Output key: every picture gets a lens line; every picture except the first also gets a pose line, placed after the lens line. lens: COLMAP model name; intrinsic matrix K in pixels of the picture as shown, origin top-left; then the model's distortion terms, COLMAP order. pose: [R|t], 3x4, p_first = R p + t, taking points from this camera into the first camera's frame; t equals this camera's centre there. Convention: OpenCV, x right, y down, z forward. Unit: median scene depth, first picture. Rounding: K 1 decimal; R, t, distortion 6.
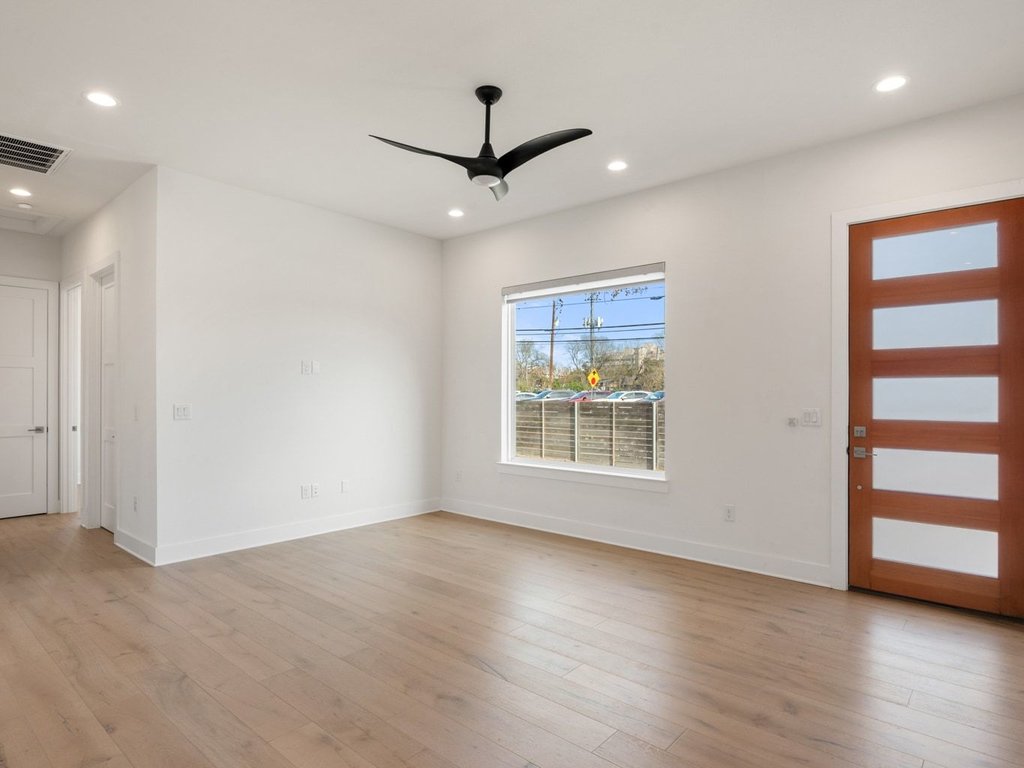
lens RADIAL K [[577.0, 0, 514.8], [0, 577.0, 389.3], [0, 0, 1]] dist [-0.002548, -0.001908]
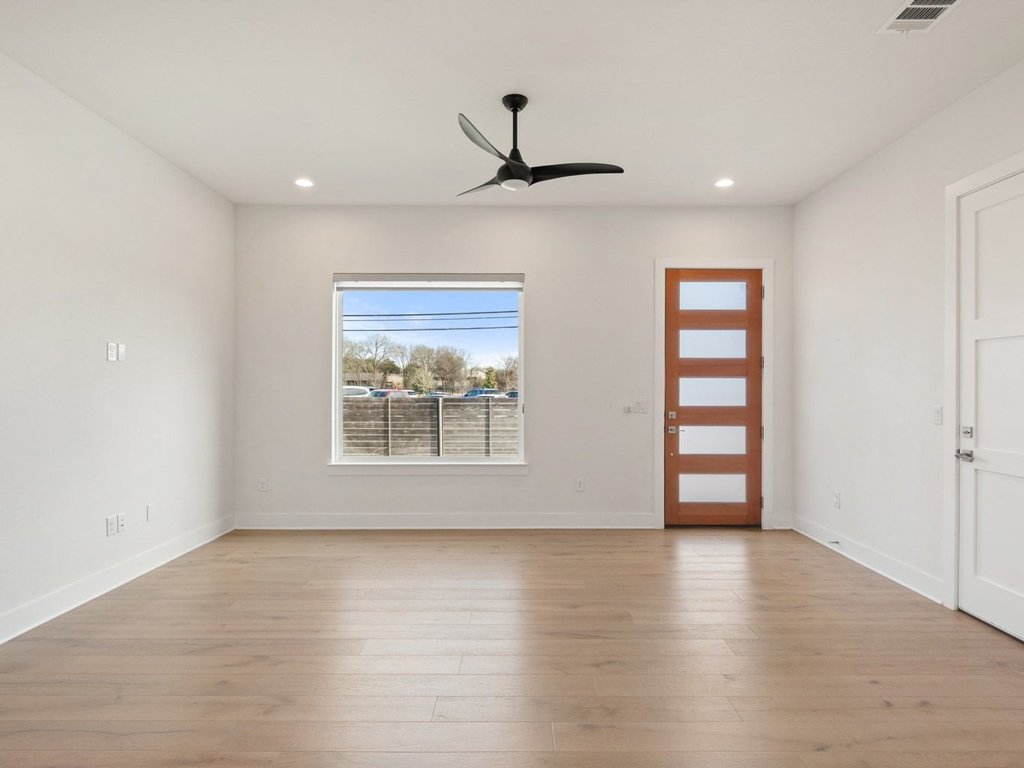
lens RADIAL K [[577.0, 0, 514.8], [0, 577.0, 389.3], [0, 0, 1]] dist [-0.002548, -0.001908]
pose [[0.751759, -0.000917, 0.659437, -0.624189], [-0.004622, 0.999967, 0.006660, 0.001726], [-0.659421, -0.008055, 0.751730, 0.182986]]
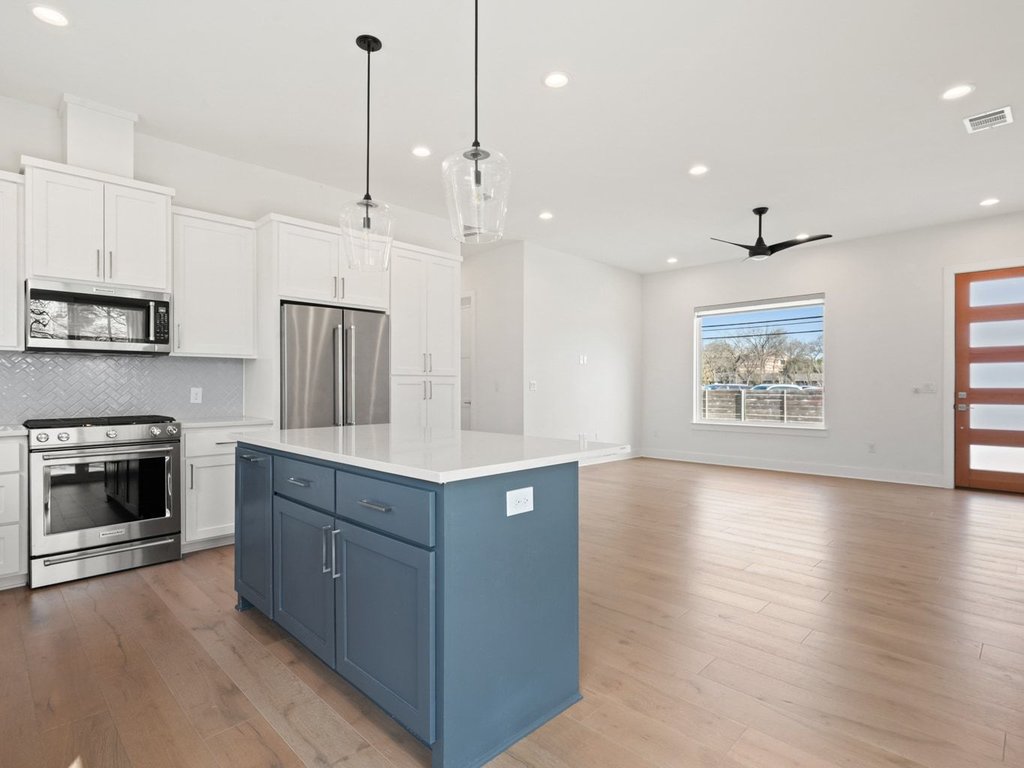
lens RADIAL K [[534.3, 0, 511.9], [0, 534.3, 386.7], [0, 0, 1]] dist [0.001261, -0.002023]
pose [[0.997821, 0.001164, -0.065973, -0.620484], [-0.001057, 0.999998, 0.001651, 0.046511], [0.065975, -0.001578, 0.997820, -0.659501]]
